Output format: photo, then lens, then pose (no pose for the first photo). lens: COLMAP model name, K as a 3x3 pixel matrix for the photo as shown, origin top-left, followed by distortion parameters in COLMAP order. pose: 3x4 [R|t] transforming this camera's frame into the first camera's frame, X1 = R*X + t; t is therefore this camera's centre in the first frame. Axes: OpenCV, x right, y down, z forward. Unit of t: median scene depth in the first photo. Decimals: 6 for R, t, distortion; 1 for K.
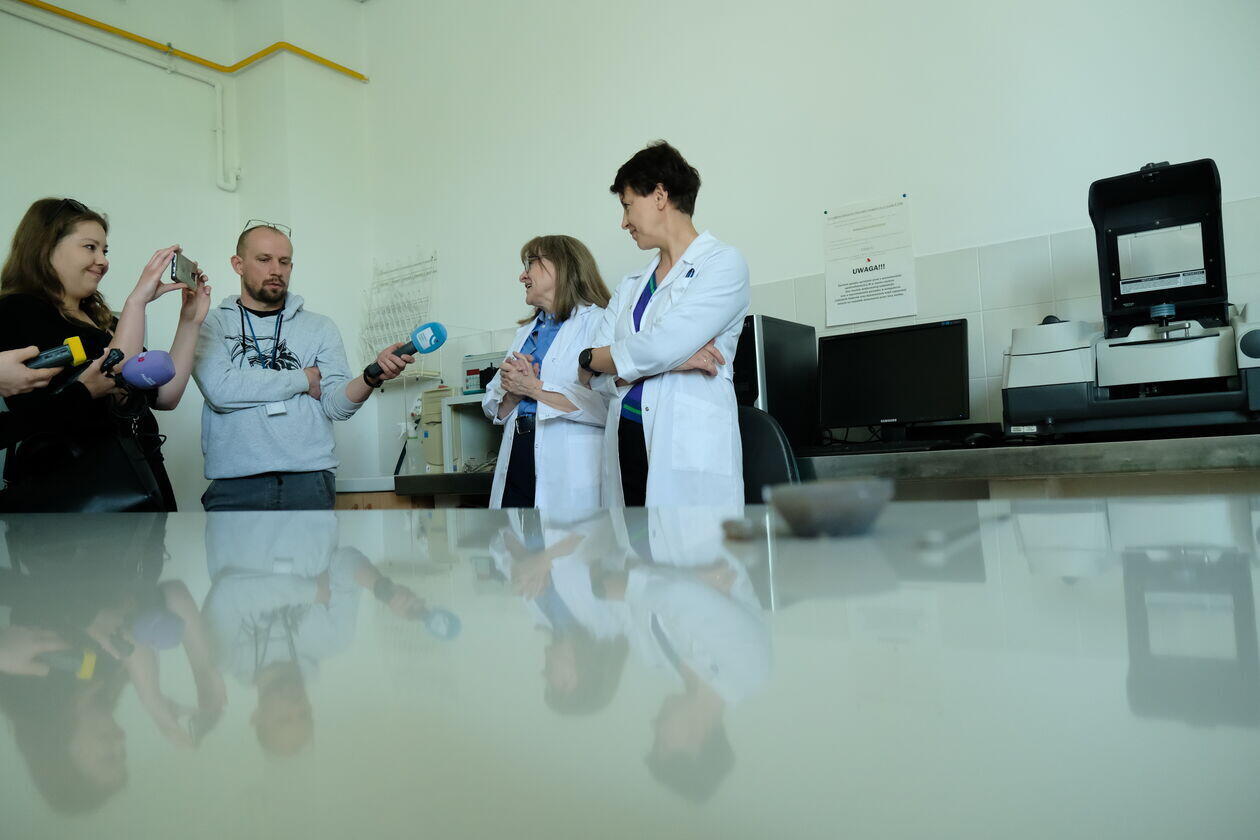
lens RADIAL K [[879.1, 0, 630.0], [0, 879.1, 420.0], [0, 0, 1]] dist [0.000102, 0.003472]
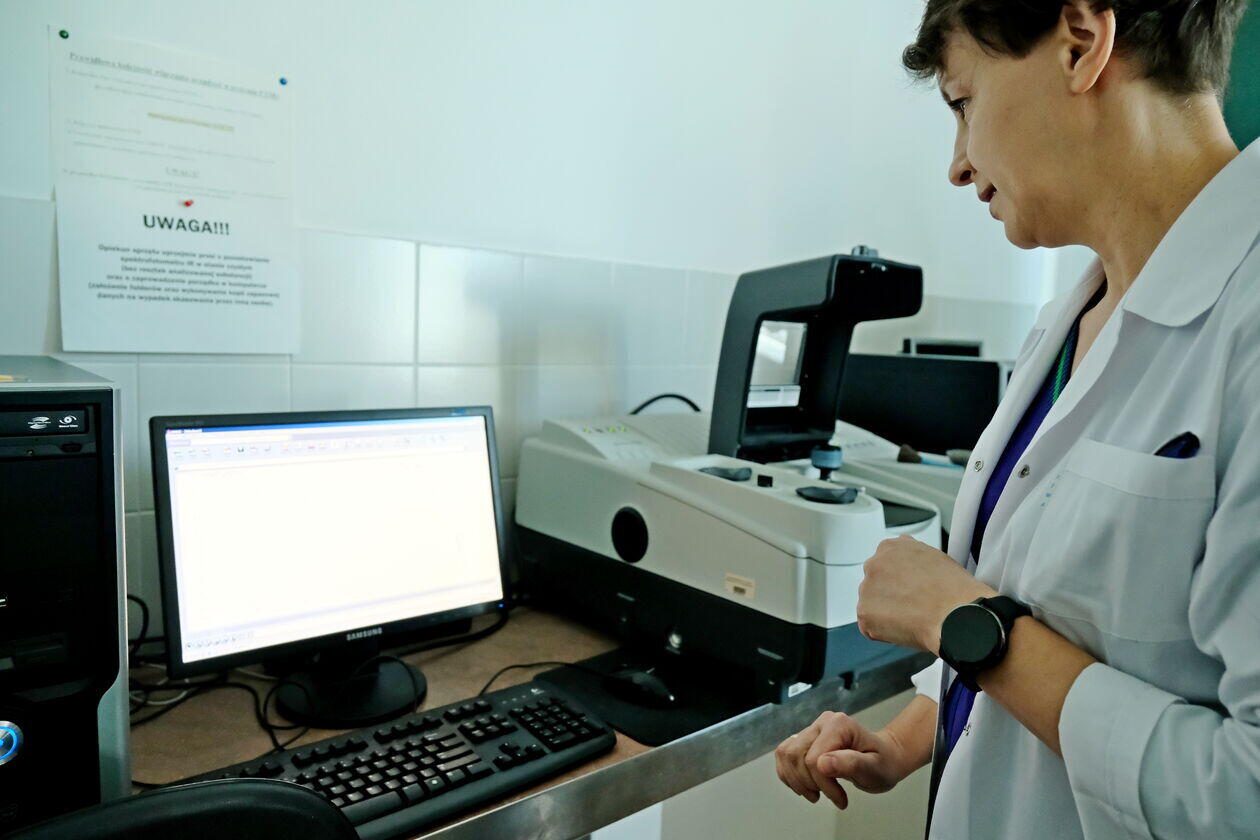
lens RADIAL K [[879.1, 0, 630.0], [0, 879.1, 420.0], [0, 0, 1]] dist [0.000102, 0.003472]
pose [[0.252715, -0.037694, 0.966806, -0.093541], [-0.097791, 0.993129, 0.064282, -0.149485], [-0.962586, -0.110790, 0.247292, 0.803986]]
